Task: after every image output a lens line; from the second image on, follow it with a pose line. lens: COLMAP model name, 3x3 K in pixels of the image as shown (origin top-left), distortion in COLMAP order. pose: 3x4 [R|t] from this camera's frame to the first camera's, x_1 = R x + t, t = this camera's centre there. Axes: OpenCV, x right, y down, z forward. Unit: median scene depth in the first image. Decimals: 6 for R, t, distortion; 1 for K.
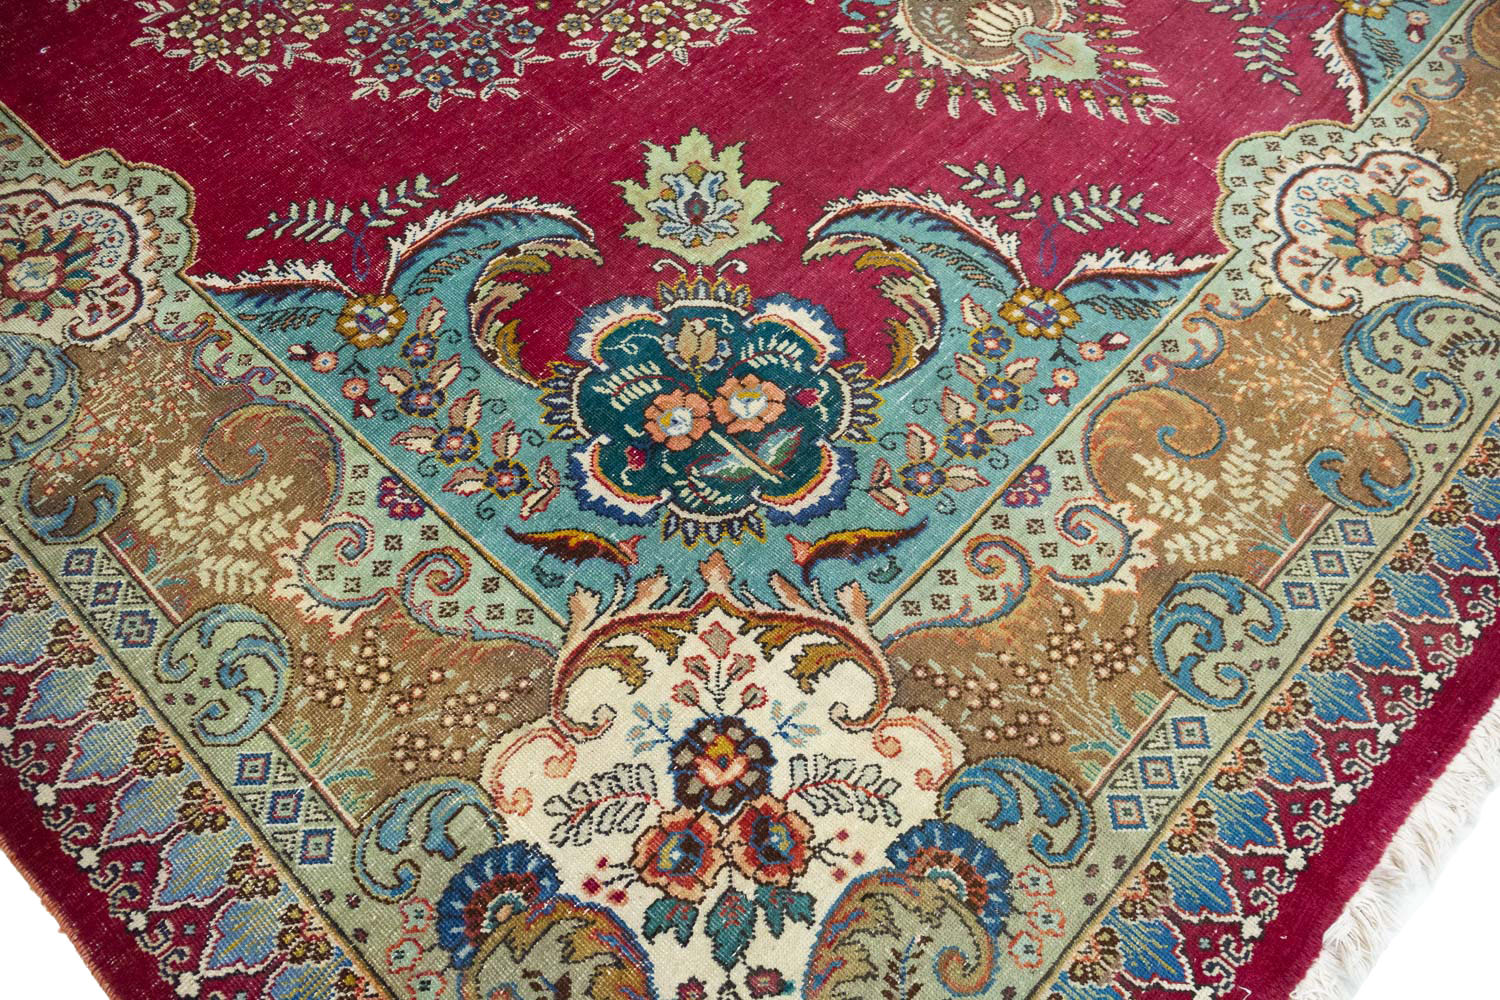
lens RADIAL K [[1222.7, 0, 727.5], [0, 1222.7, 504.8], [0, 0, 1]] dist [-0.000787, 0.008023]
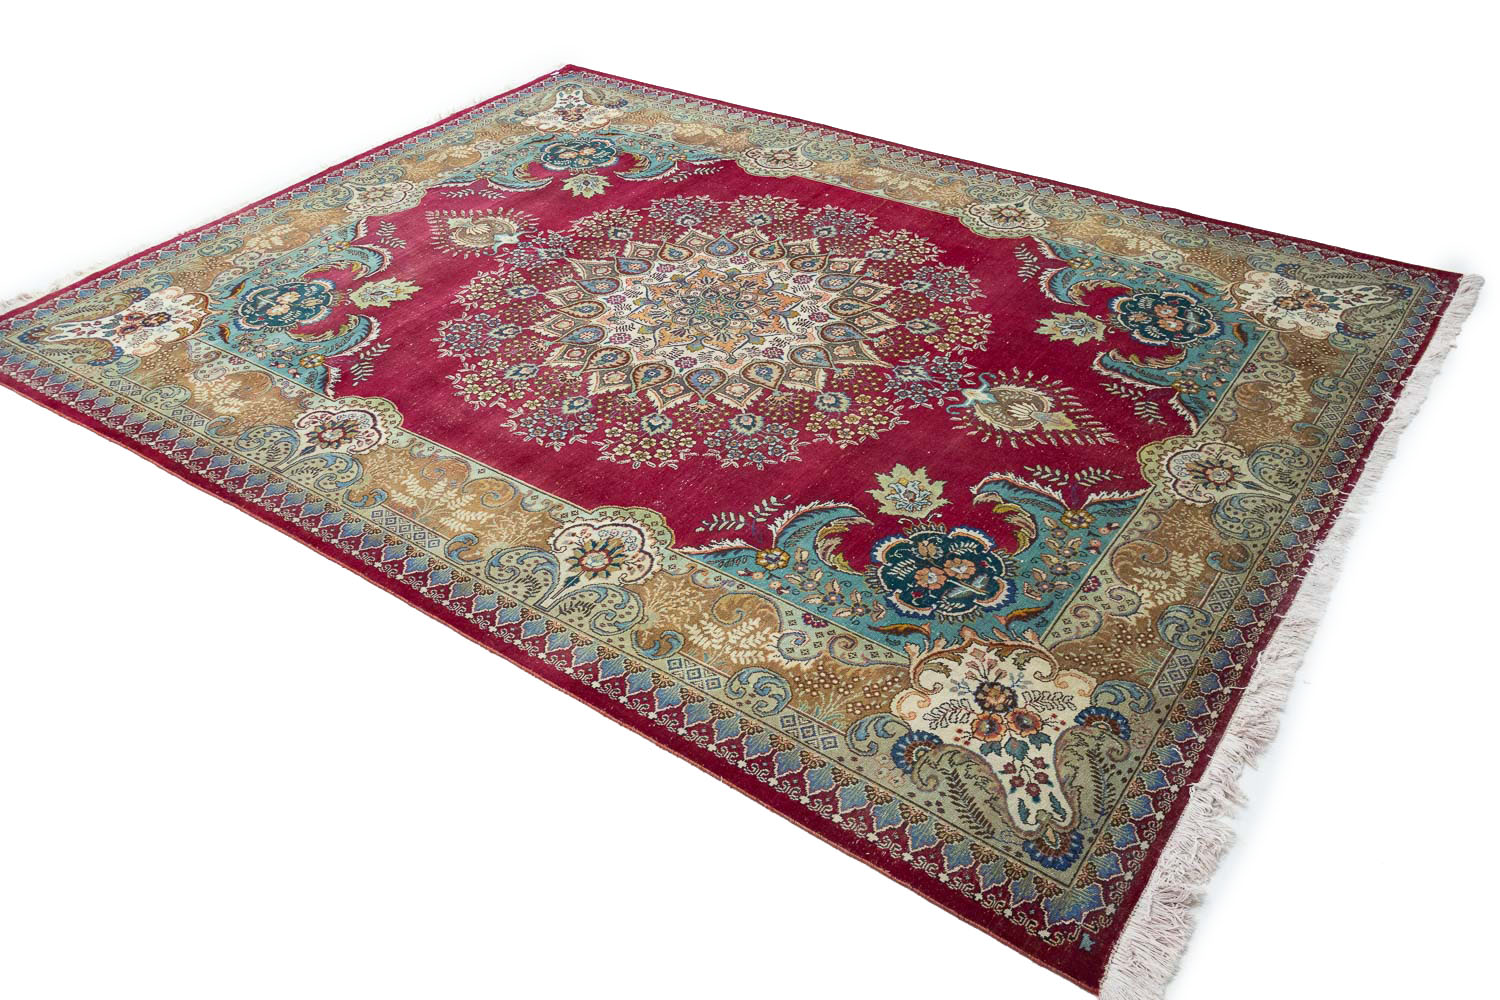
lens RADIAL K [[1237.8, 0, 743.1], [0, 1237.8, 501.5], [0, 0, 1]] dist [0.000021, -0.000703]
pose [[-0.988835, 0.127462, -0.077199, -0.077876], [-0.092415, -0.118136, 0.988688, -3.734504], [0.116900, 0.984783, 0.128597, 1.515422]]
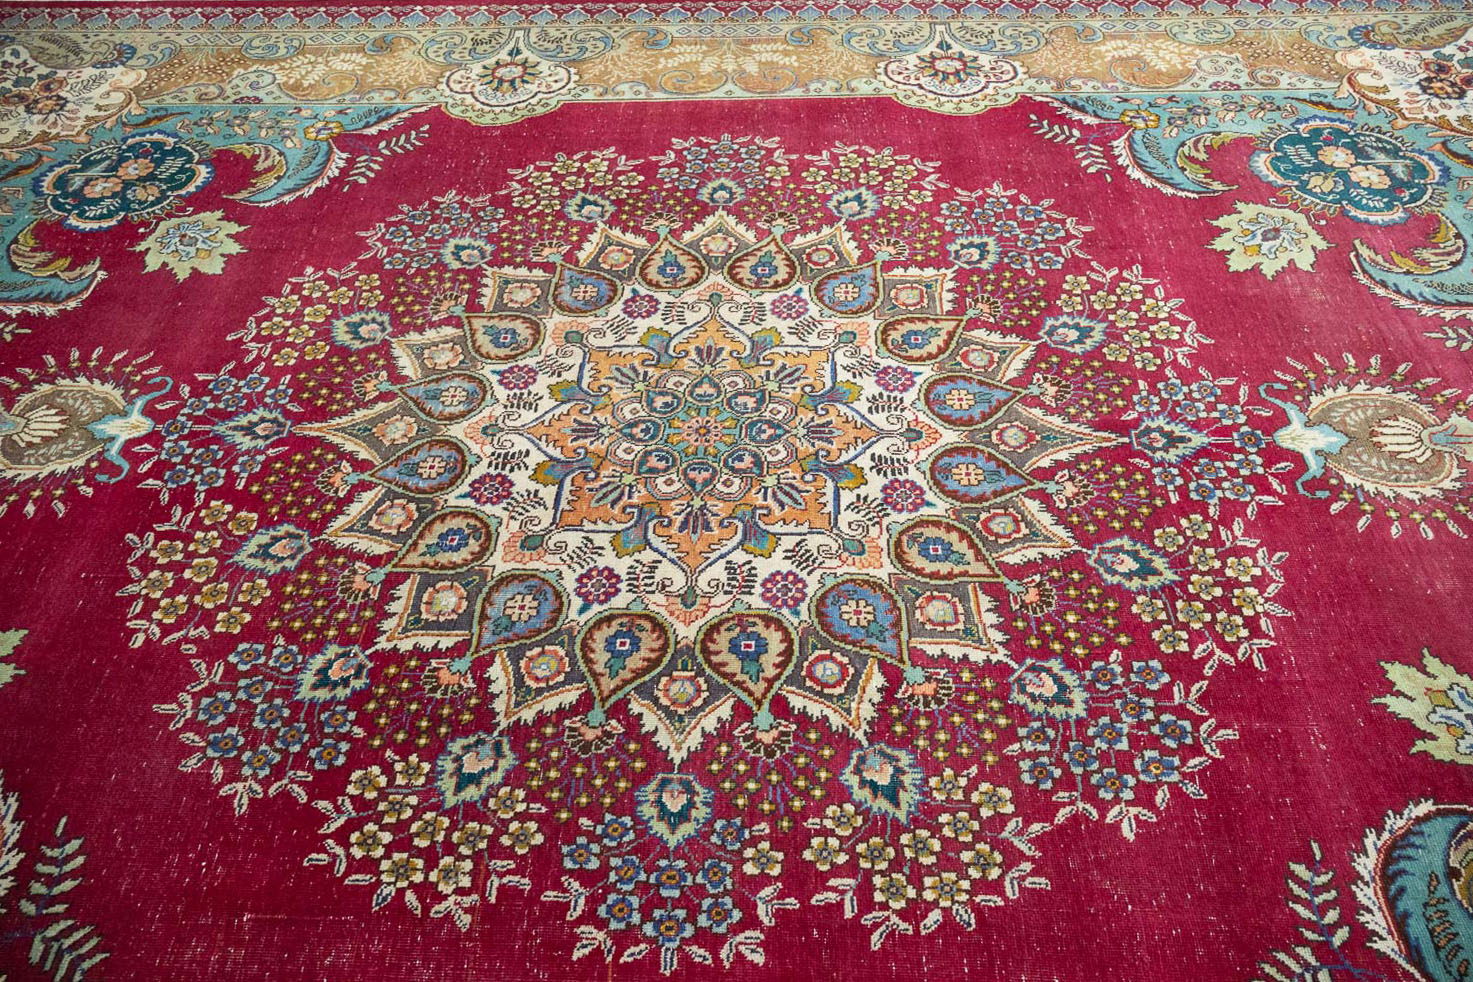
lens RADIAL K [[1241.9, 0, 721.7], [0, 1241.9, 490.5], [0, 0, 1]] dist [-0.000162, -0.003758]
pose [[0.752142, -0.480198, 0.451322, -0.925736], [0.572166, 0.815648, -0.085699, -0.716874], [-0.326968, 0.322689, 0.888236, 0.226397]]
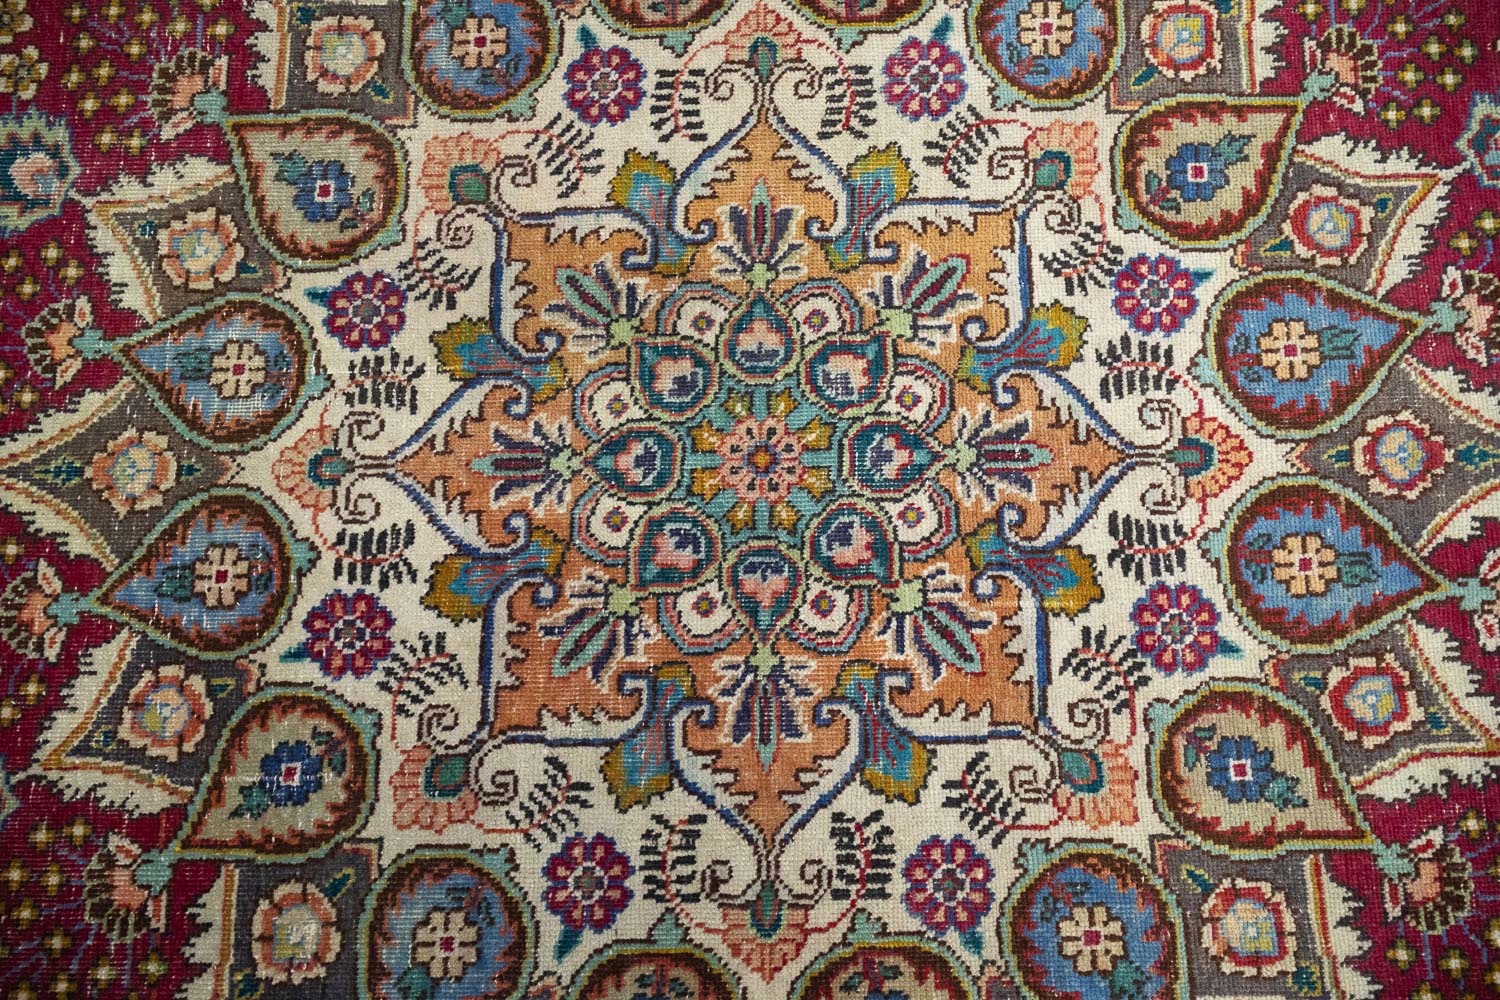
lens RADIAL K [[1237.8, 0, 743.1], [0, 1237.8, 501.5], [0, 0, 1]] dist [0.000021, -0.000703]
pose [[0.716853, -0.686127, 0.123902, -0.393870], [0.603450, 0.699577, 0.382675, -1.148040], [-0.349243, -0.199553, 0.915537, 0.821810]]
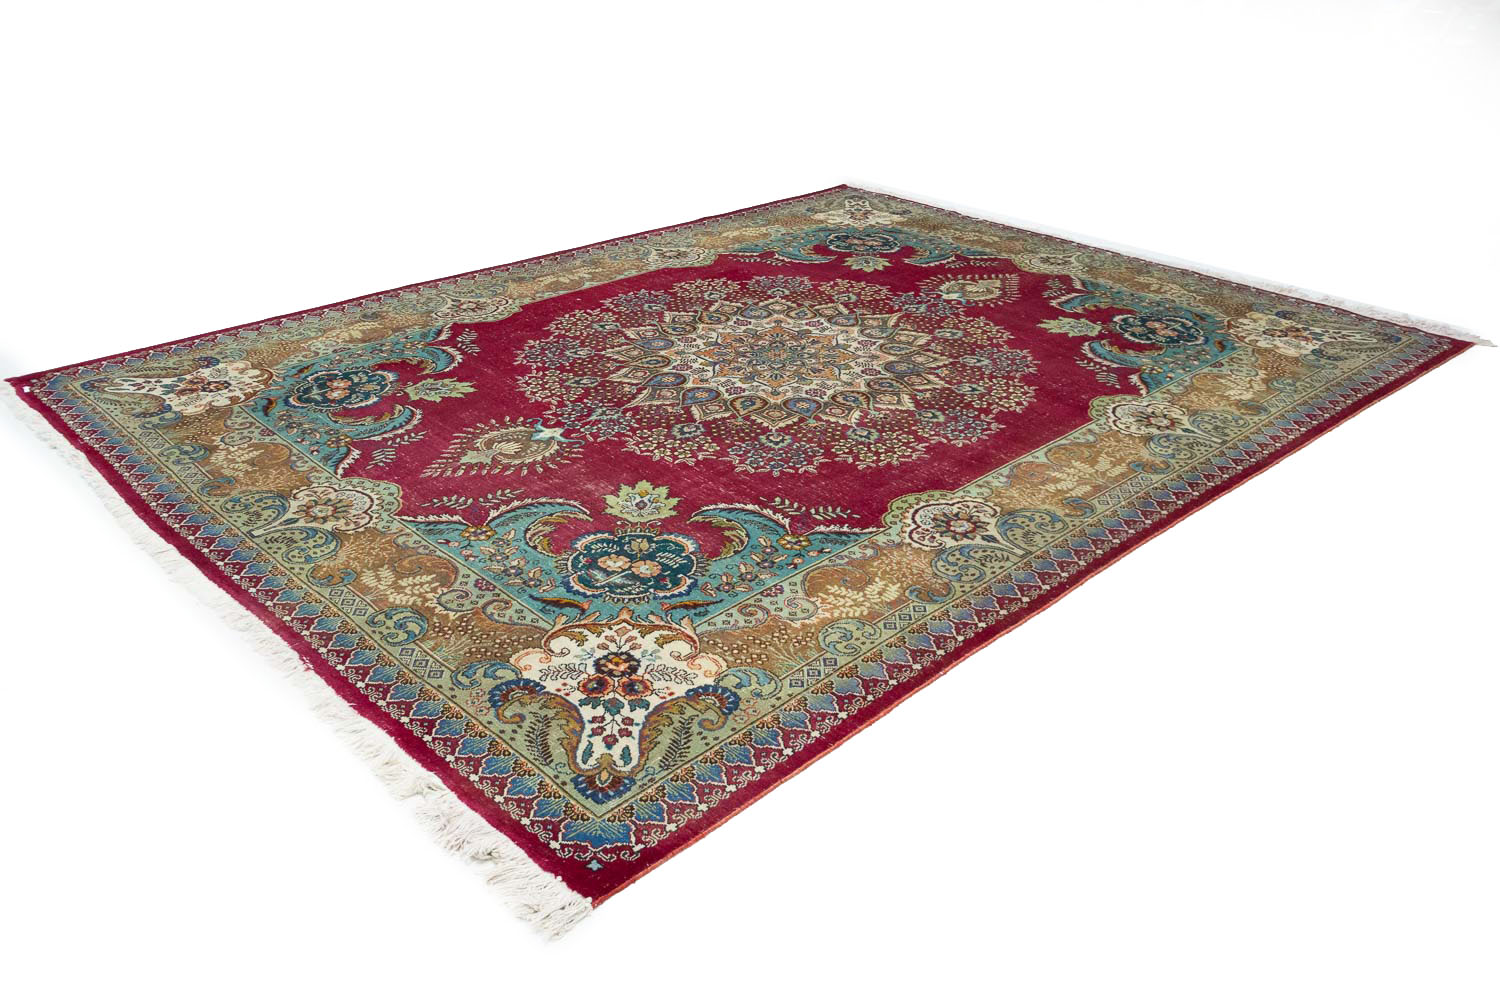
lens RADIAL K [[1250.1, 0, 735.9], [0, 1250.1, 457.8], [0, 0, 1]] dist [-0.002670, 0.002019]
pose [[-0.064370, 0.459462, -0.885862, 2.473962], [-0.858343, 0.427308, 0.283999, -1.559490], [0.509022, 0.778654, 0.366870, 0.482660]]
